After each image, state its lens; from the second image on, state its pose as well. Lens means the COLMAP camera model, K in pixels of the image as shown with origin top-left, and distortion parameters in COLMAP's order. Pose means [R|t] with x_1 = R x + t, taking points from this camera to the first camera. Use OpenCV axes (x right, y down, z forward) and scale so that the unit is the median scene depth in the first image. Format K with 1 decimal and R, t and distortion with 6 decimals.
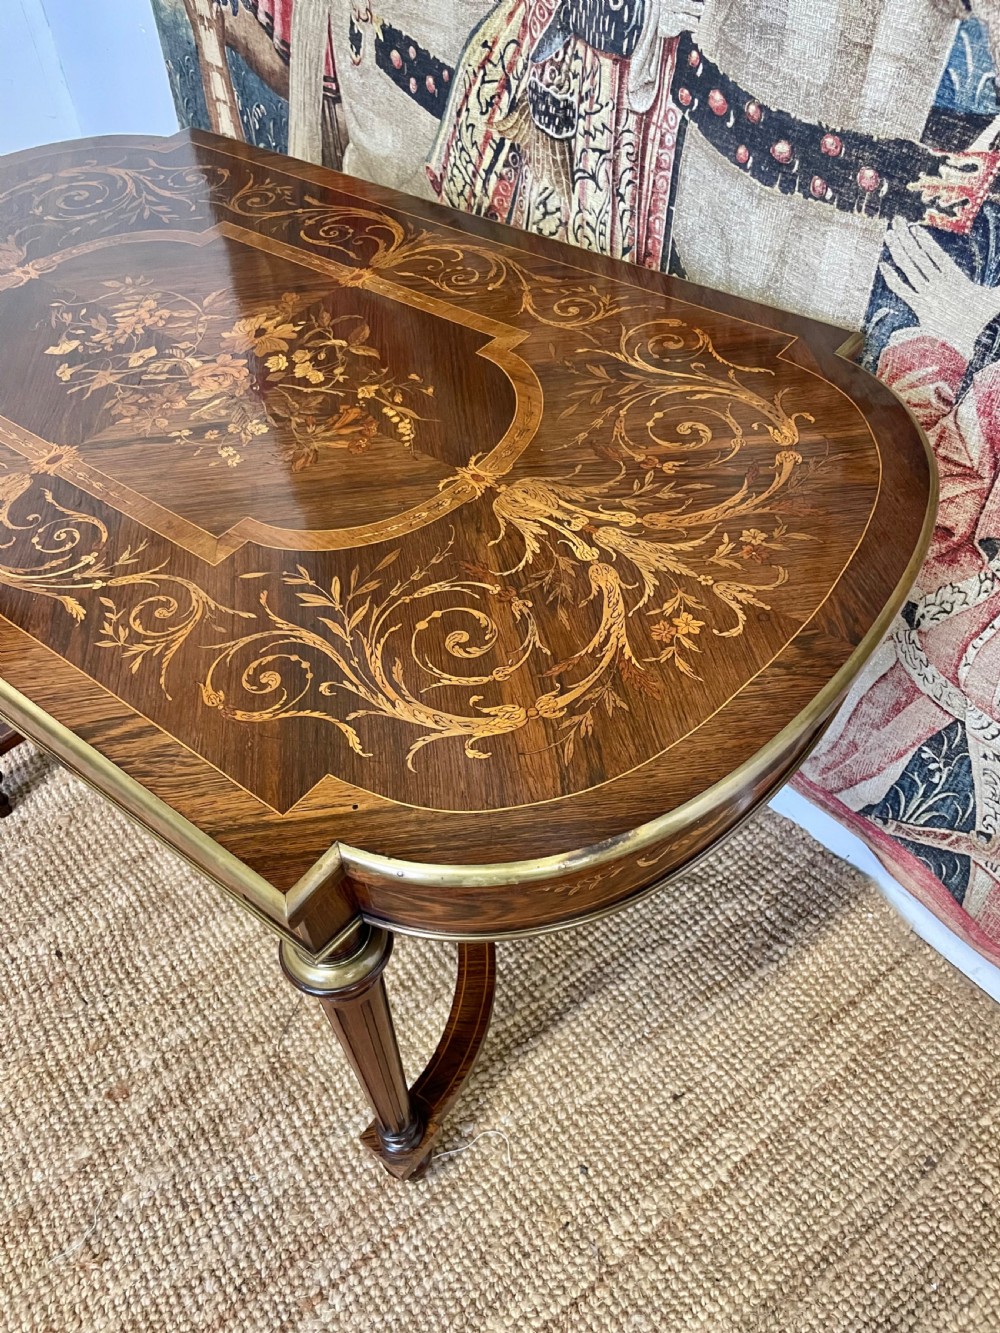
lens RADIAL K [[1027.2, 0, 494.7], [0, 1027.2, 665.9], [0, 0, 1]] dist [0.081848, -0.124175]
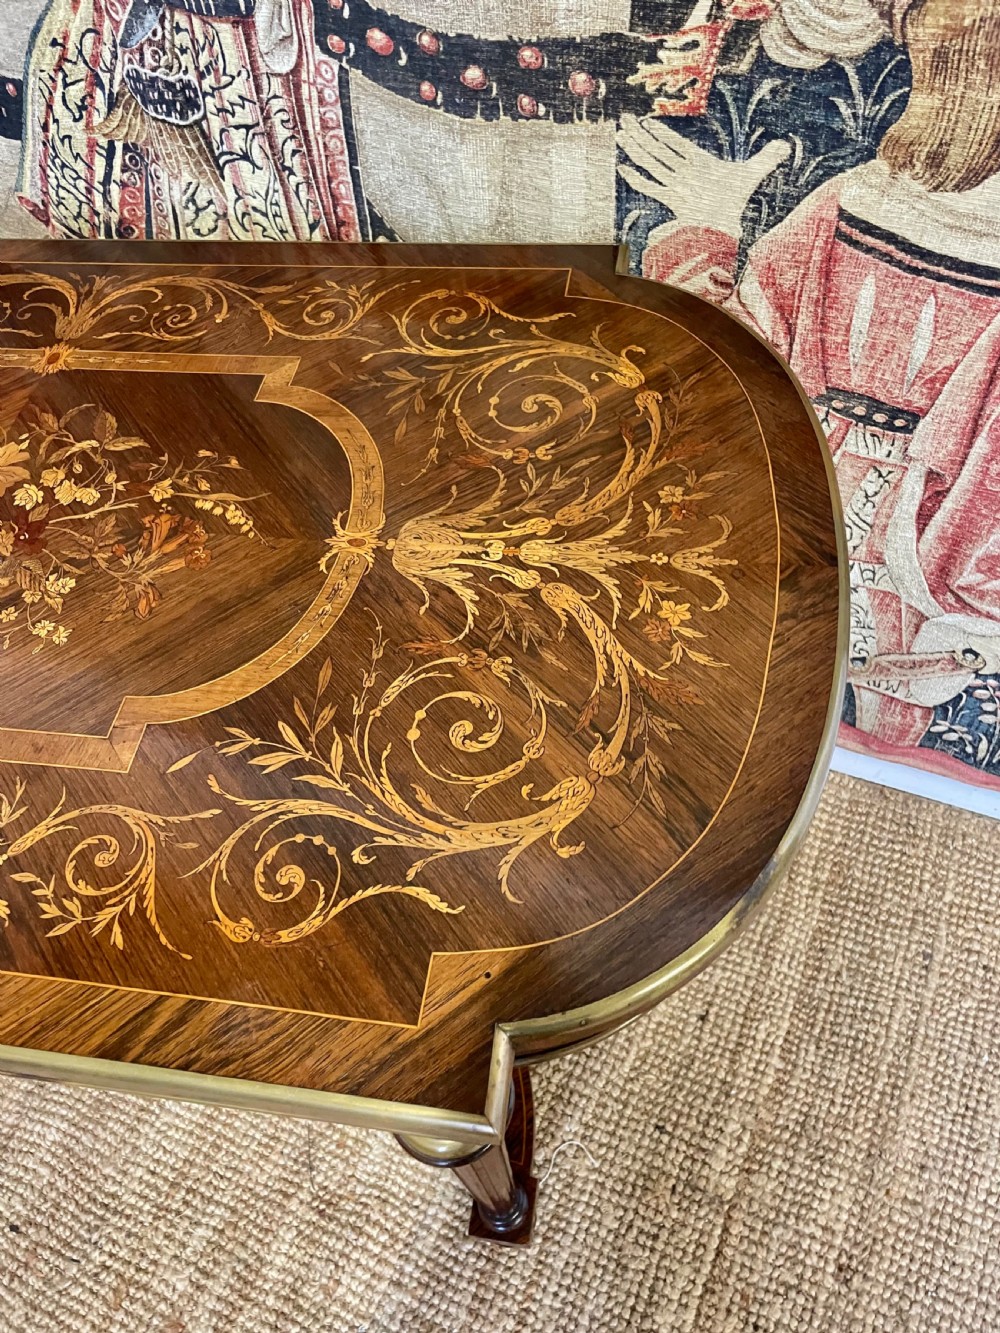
lens RADIAL K [[1027.2, 0, 498.8], [0, 1027.2, 671.3], [0, 0, 1]] dist [0.081325, -0.121055]
pose [[0.871446, -0.413070, 0.264490, -0.136934], [0.392895, 0.910669, 0.127728, -0.108355], [-0.293623, -0.007392, 0.955893, 0.098874]]
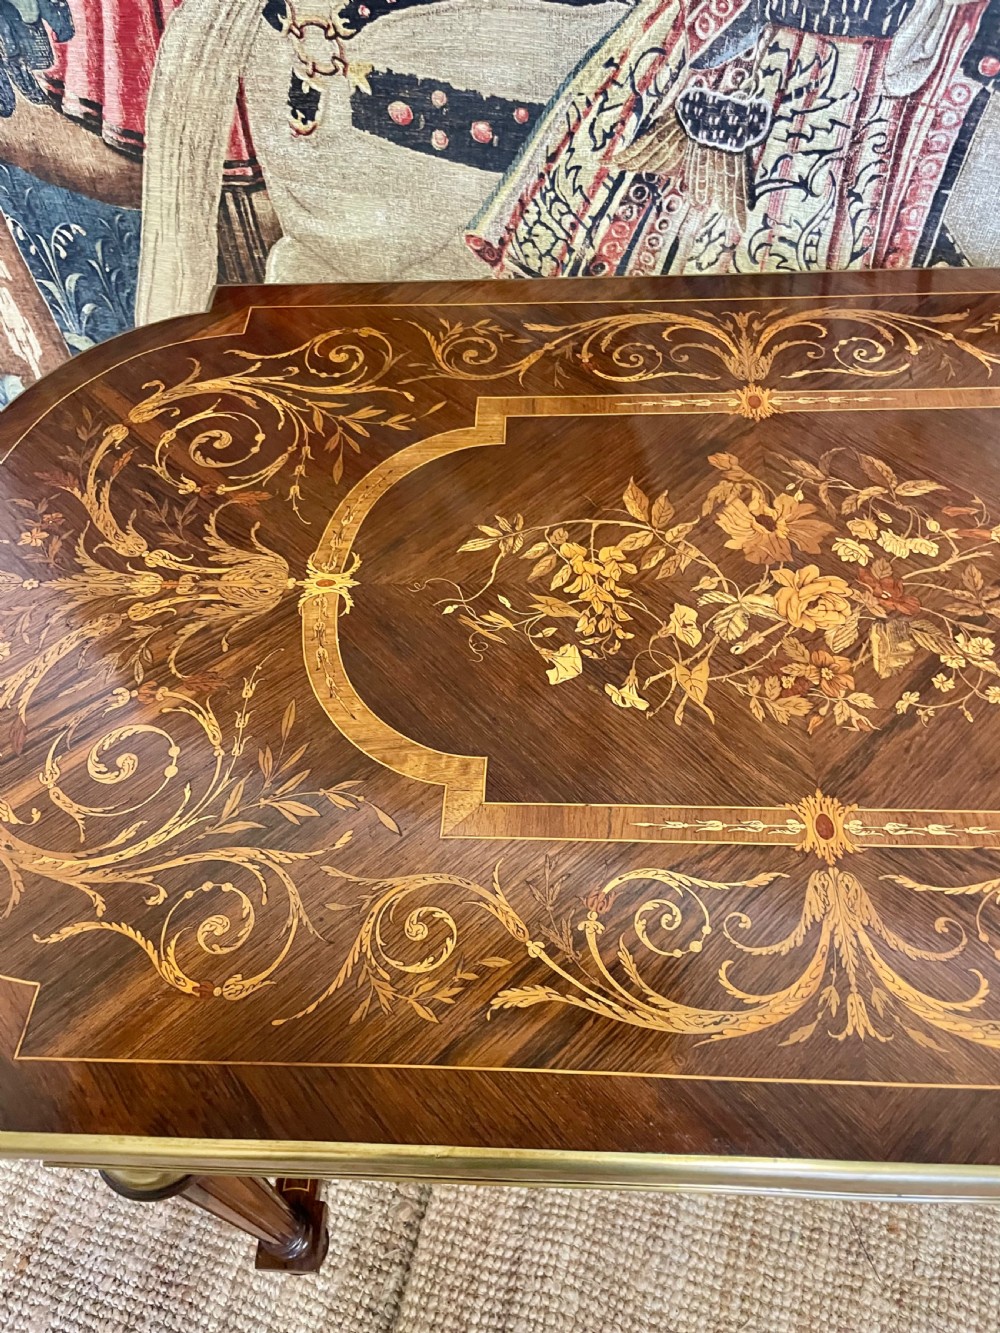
lens RADIAL K [[1027.2, 0, 489.4], [0, 1027.2, 673.1], [0, 0, 1]] dist [0.081848, -0.124175]
pose [[0.813419, -0.458445, 0.358019, -0.611637], [0.439451, 0.887584, 0.138122, -0.365079], [-0.381093, 0.044981, 0.923442, 0.362603]]
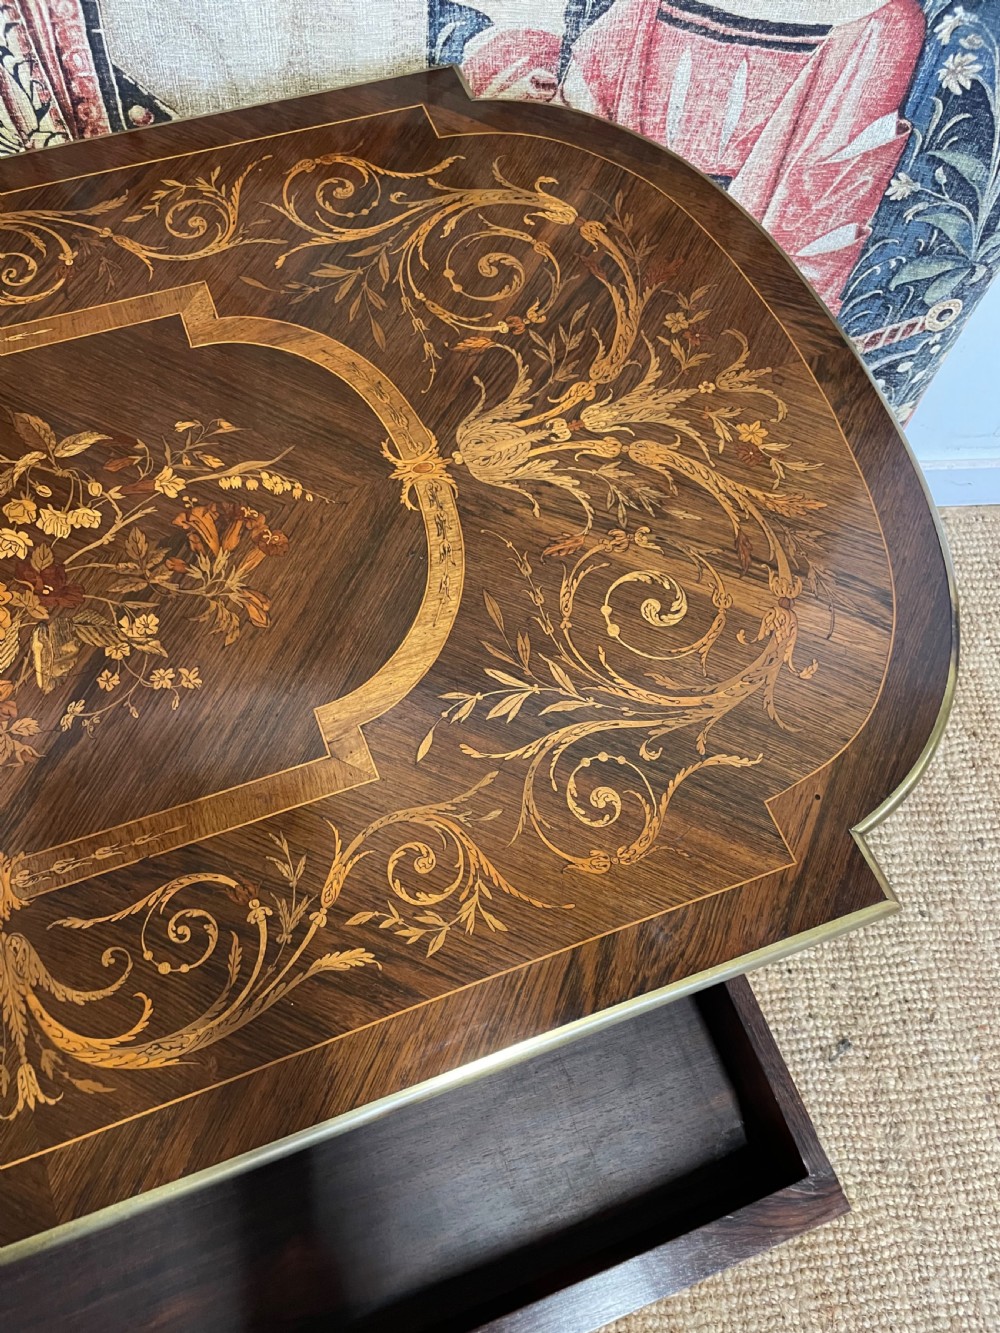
lens RADIAL K [[1027.2, 0, 486.7], [0, 1027.2, 676.2], [0, 0, 1]] dist [0.081848, -0.124175]
pose [[0.510856, -0.751041, 0.418287, -0.338610], [0.579742, 0.660254, 0.477455, -0.321103], [-0.634764, -0.001412, 0.772705, 0.242174]]
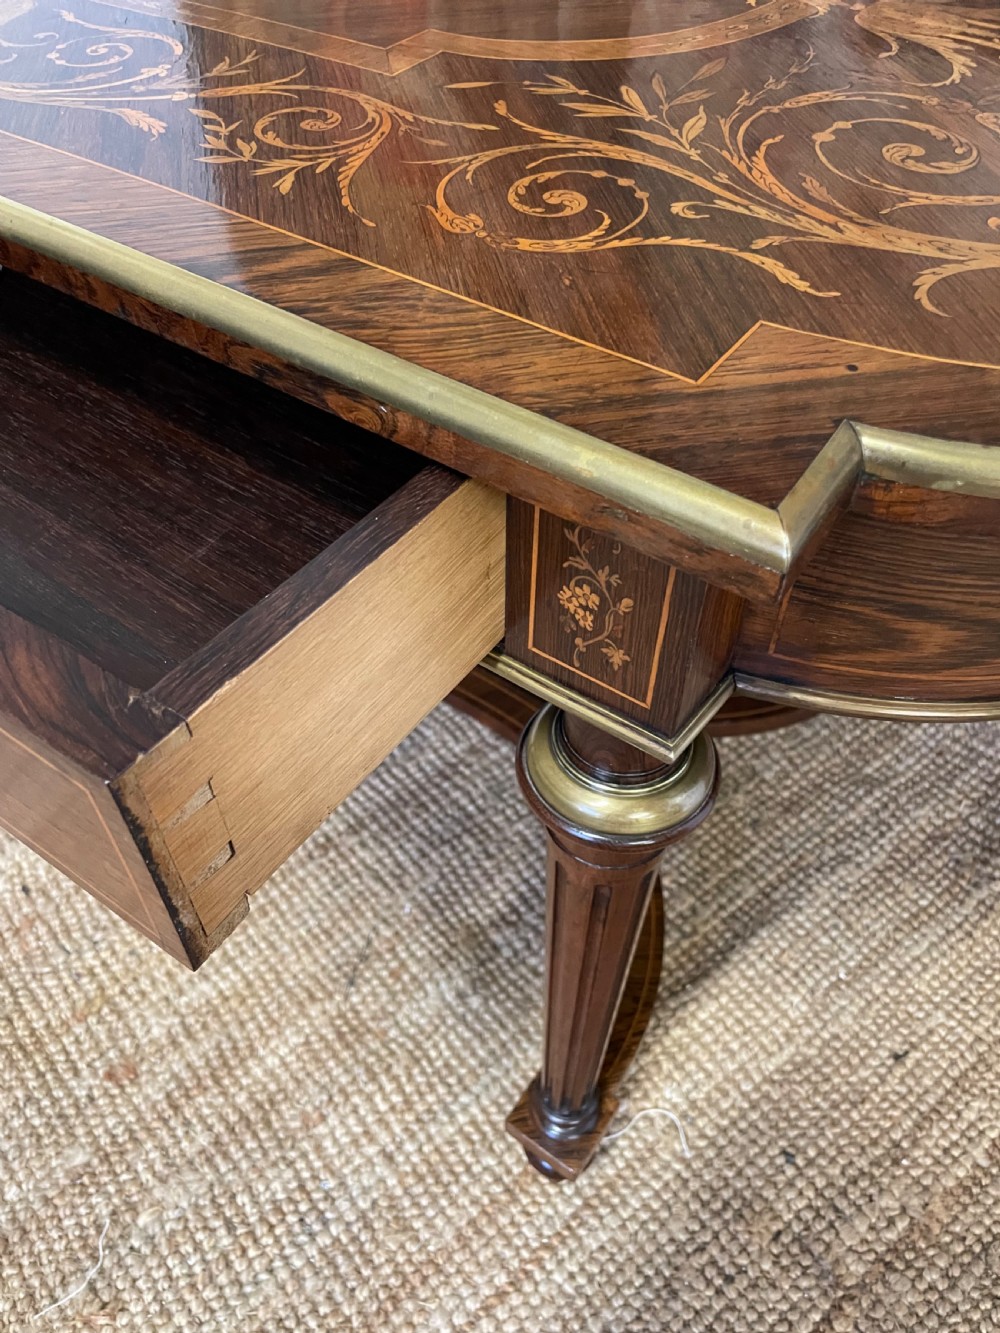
lens RADIAL K [[1027.2, 0, 482.7], [0, 1027.2, 676.2], [0, 0, 1]] dist [0.081848, -0.124175]
pose [[0.997870, -0.003830, 0.065122, -0.178363], [0.003083, 0.999928, 0.011568, 0.145456], [-0.065162, -0.011342, 0.997810, 0.306085]]
